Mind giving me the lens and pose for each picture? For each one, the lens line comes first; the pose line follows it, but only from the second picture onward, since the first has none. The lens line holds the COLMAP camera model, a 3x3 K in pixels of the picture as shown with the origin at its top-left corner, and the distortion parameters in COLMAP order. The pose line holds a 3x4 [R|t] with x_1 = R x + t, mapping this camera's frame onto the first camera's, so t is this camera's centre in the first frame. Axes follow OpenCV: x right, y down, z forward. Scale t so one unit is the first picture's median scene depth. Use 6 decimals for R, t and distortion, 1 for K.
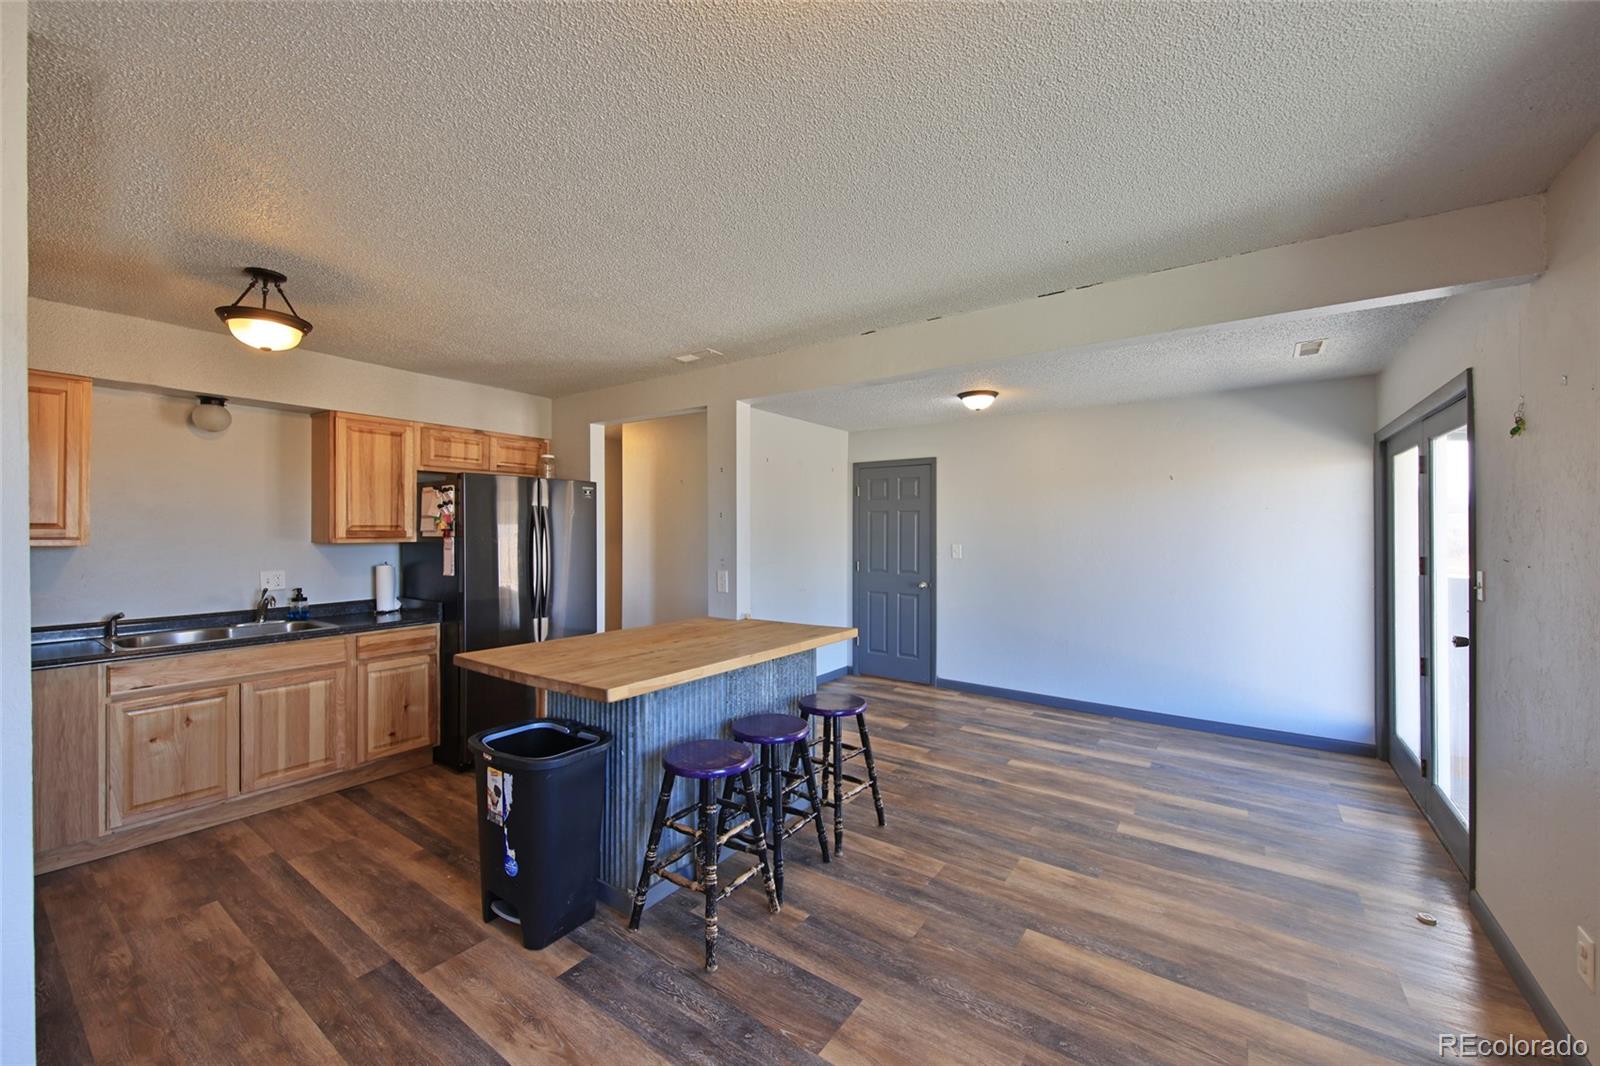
lens RADIAL K [[621.2, 0, 806.2], [0, 621.2, 529.7], [0, 0, 1]] dist [0.003926, -0.001235]
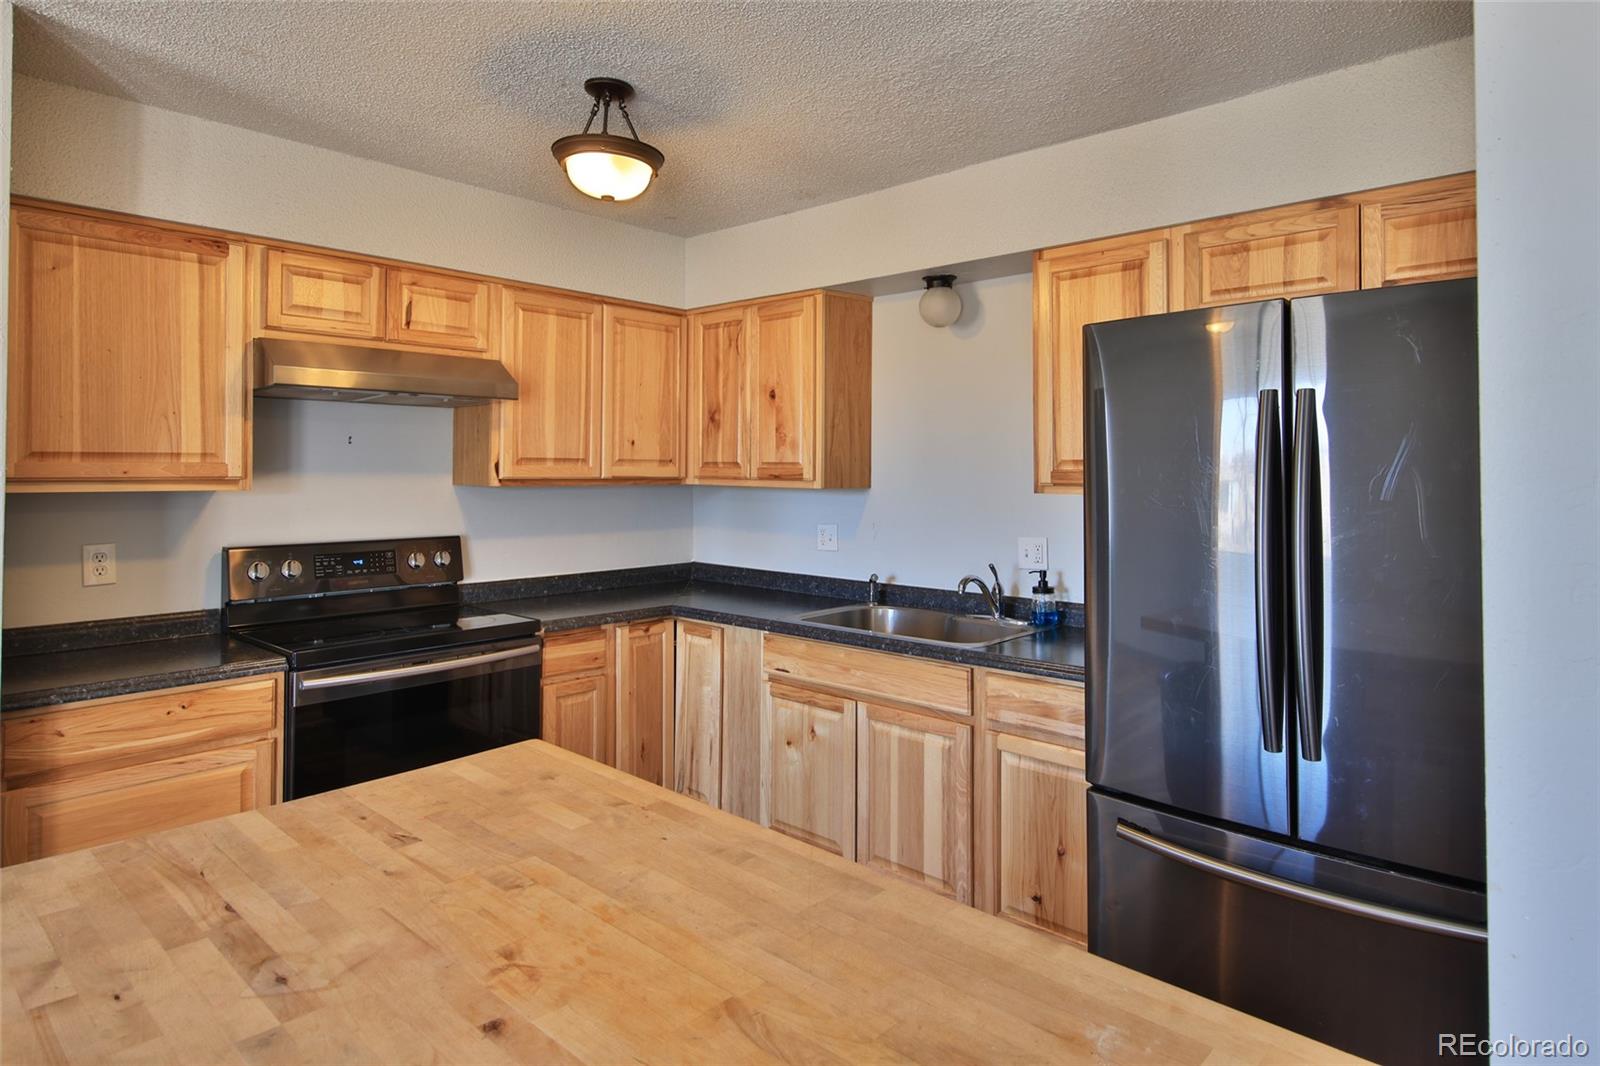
lens RADIAL K [[908.7, 0, 834.7], [0, 908.7, 459.3], [0, 0, 1]] dist [0.004401, 0.000978]
pose [[-0.116996, -0.017716, -0.992974, 0.051867], [-0.002792, 0.999843, -0.017510, 0.006390], [0.993128, 0.000723, -0.117027, 0.988541]]
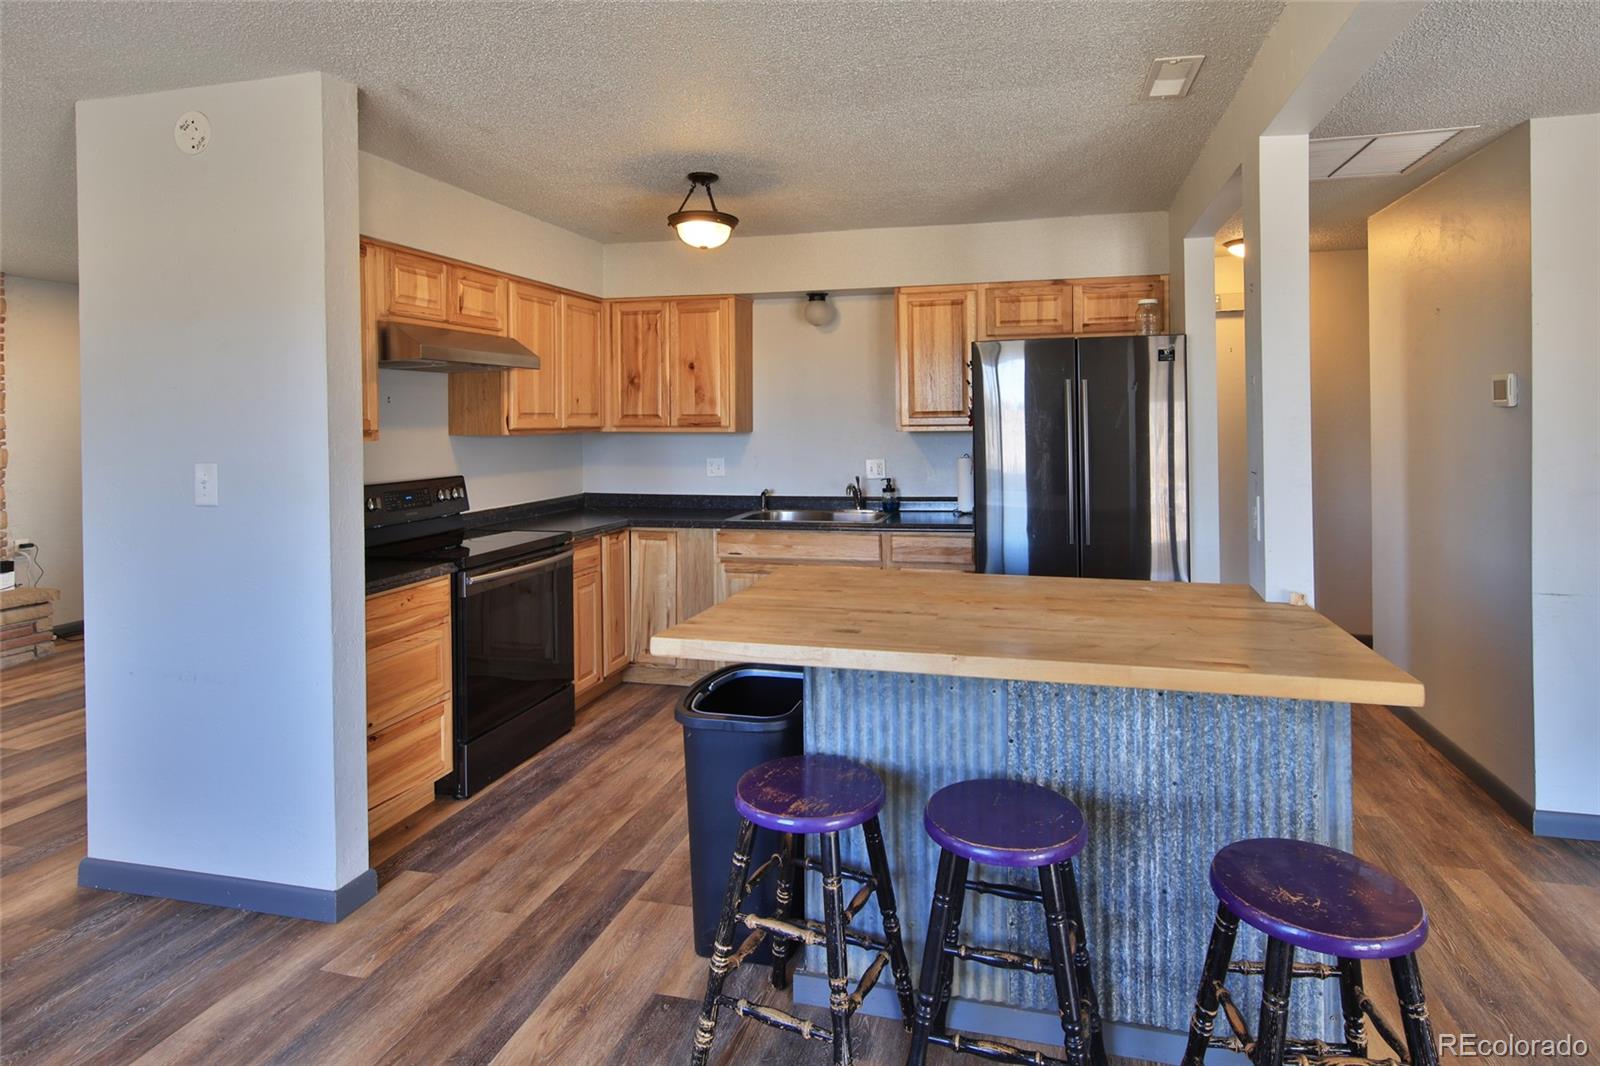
lens RADIAL K [[849.9, 0, 850.2], [0, 849.9, 419.9], [0, 0, 1]] dist [0.007042, -0.003609]
pose [[0.370417, -0.006359, -0.928844, 0.407789], [0.012690, 0.999918, -0.001785, 0.006359], [0.928779, -0.011126, 0.370467, 0.505545]]
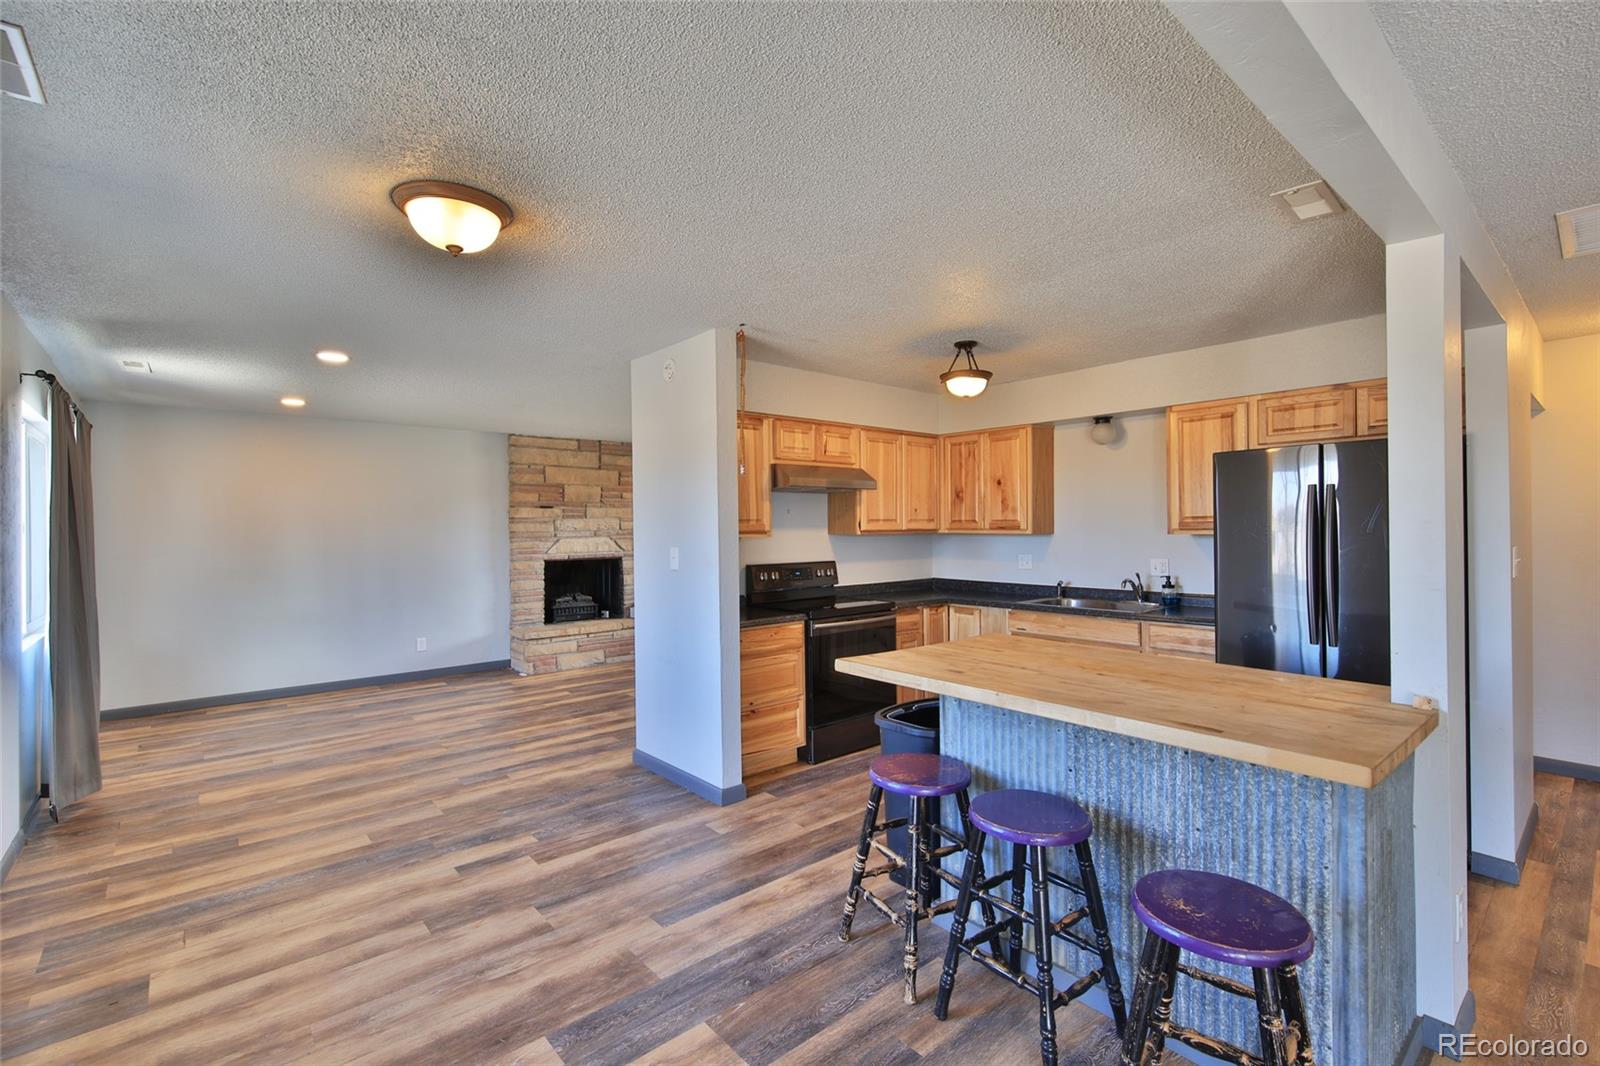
lens RADIAL K [[711.8, 0, 800.5], [0, 711.8, 532.6], [0, 0, 1]] dist [0.004860, -0.000880]
pose [[-0.247971, 0.004566, -0.968757, 0.584492], [0.009539, 0.999952, 0.002272, 0.011094], [0.968721, -0.008677, -0.248002, 0.752731]]
